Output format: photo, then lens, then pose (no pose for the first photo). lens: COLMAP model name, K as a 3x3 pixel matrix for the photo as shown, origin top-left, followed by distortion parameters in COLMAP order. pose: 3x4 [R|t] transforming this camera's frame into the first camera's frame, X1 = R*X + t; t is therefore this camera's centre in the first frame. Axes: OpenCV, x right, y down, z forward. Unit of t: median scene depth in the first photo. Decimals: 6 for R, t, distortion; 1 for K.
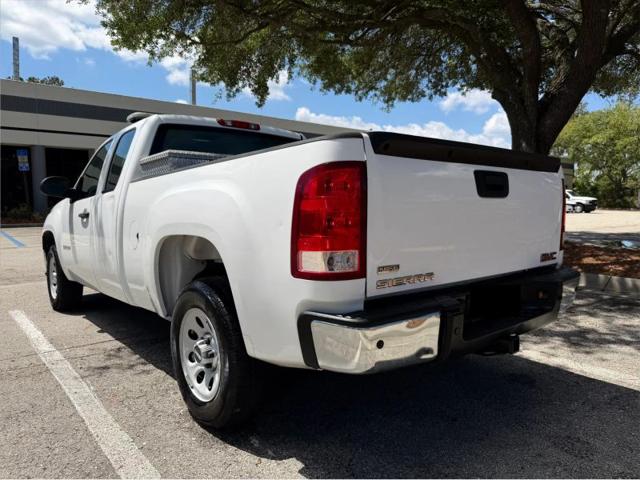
lens RADIAL K [[457.5, 0, 318.6], [0, 457.5, 237.9], [0, 0, 1]] dist [0.033282, -0.050127]
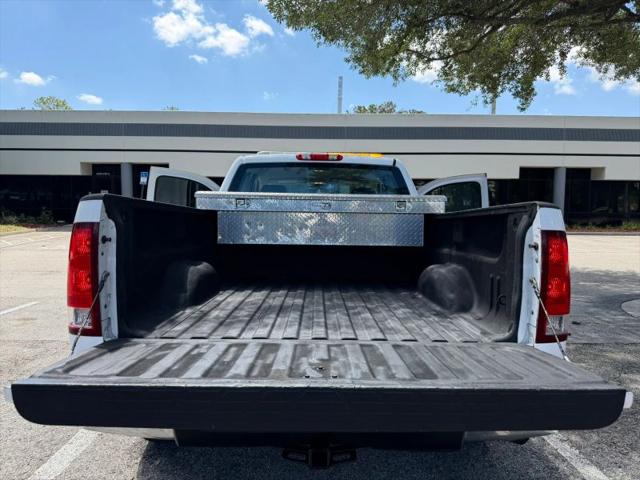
lens RADIAL K [[453.5, 0, 321.1], [0, 453.5, 238.5], [0, 0, 1]] dist [0.056463, -0.068473]
pose [[0.770885, 0.049387, -0.635057, 0.746157], [-0.057113, 0.998333, 0.008310, -0.111825], [0.634409, 0.029864, 0.772421, 0.336819]]
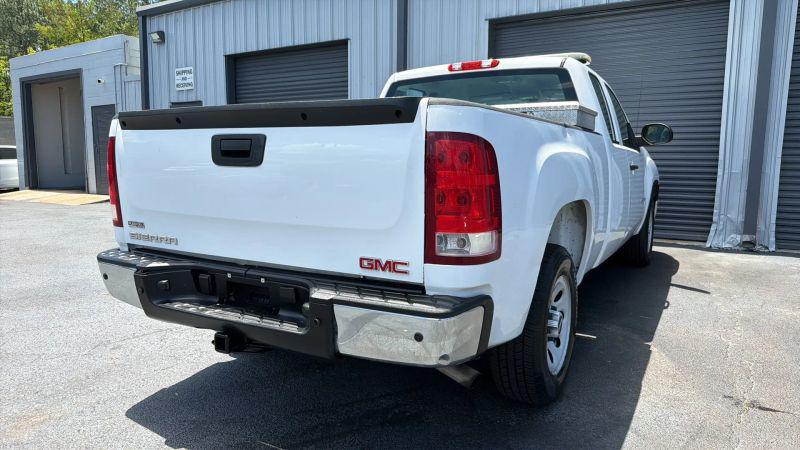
lens RADIAL K [[543.6, 0, 398.1], [0, 543.6, 222.8], [0, 0, 1]] dist [0.037223, 0.000517]
pose [[0.328347, 0.130754, -0.935463, 1.204285], [-0.055490, 0.991332, 0.119086, -0.102787], [0.942926, 0.012808, 0.332757, 0.808317]]
